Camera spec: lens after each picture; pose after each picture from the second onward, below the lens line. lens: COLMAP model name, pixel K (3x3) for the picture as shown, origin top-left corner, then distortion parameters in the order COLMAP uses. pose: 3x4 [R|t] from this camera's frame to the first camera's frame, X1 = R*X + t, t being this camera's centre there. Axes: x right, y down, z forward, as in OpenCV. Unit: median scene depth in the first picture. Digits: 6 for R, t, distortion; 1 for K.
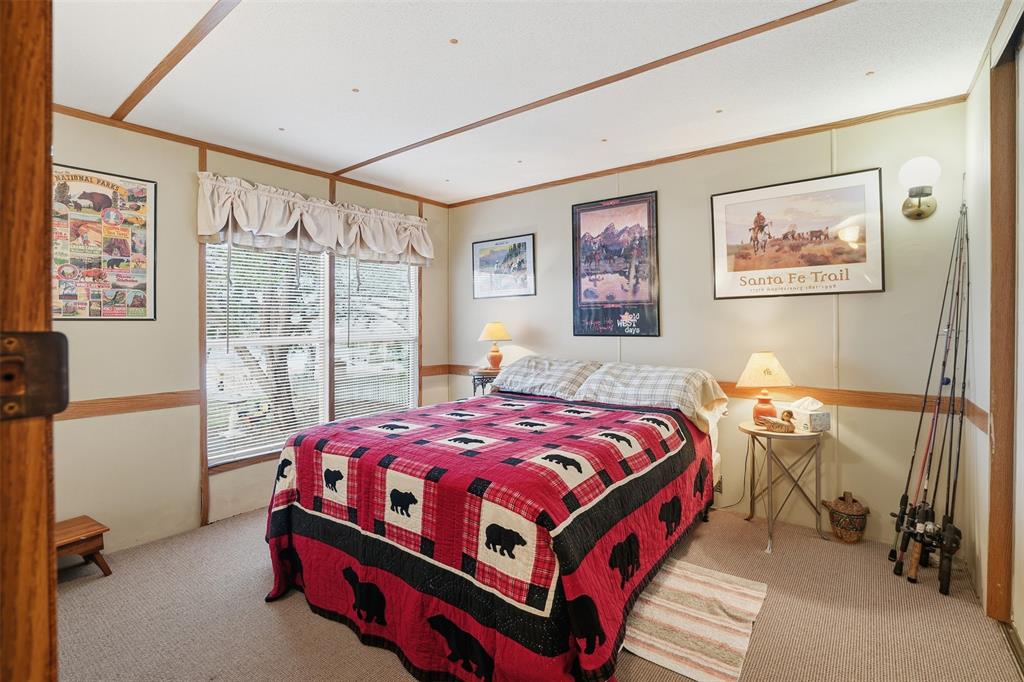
lens RADIAL K [[489.8, 0, 510.2], [0, 489.8, 330.6], [0, 0, 1]] dist [-0.032928, 0.001918]
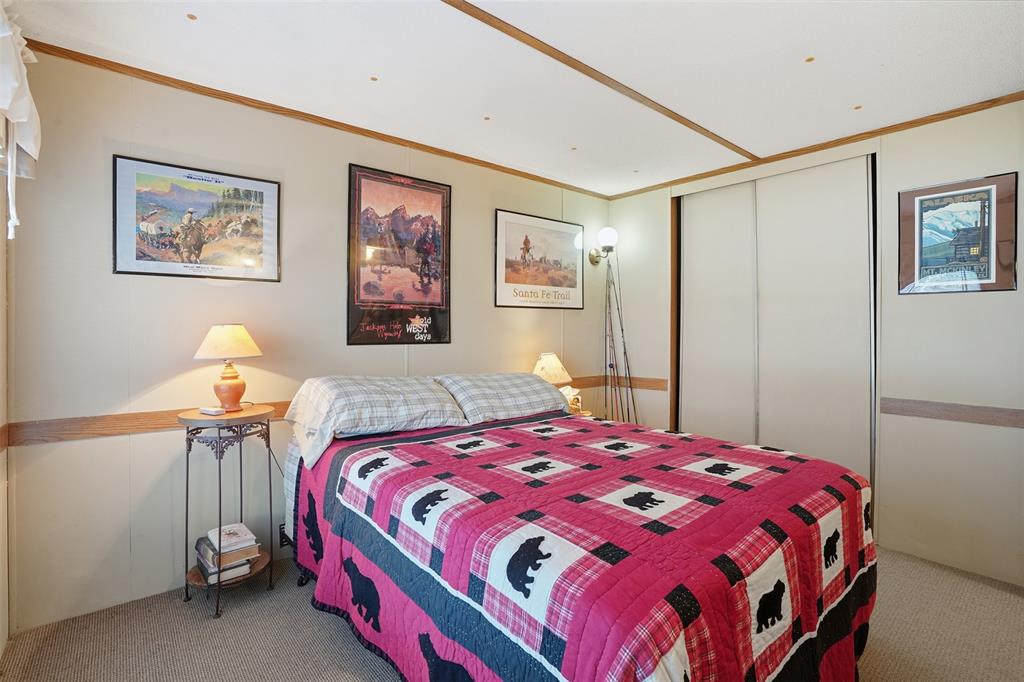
lens RADIAL K [[489.8, 0, 510.1], [0, 489.8, 334.3], [0, 0, 1]] dist [-0.032928, 0.001918]
pose [[0.225196, -0.005622, 0.974297, -0.559915], [0.002385, 0.999984, 0.005219, -0.009016], [-0.974310, 0.001148, 0.225206, 0.658714]]
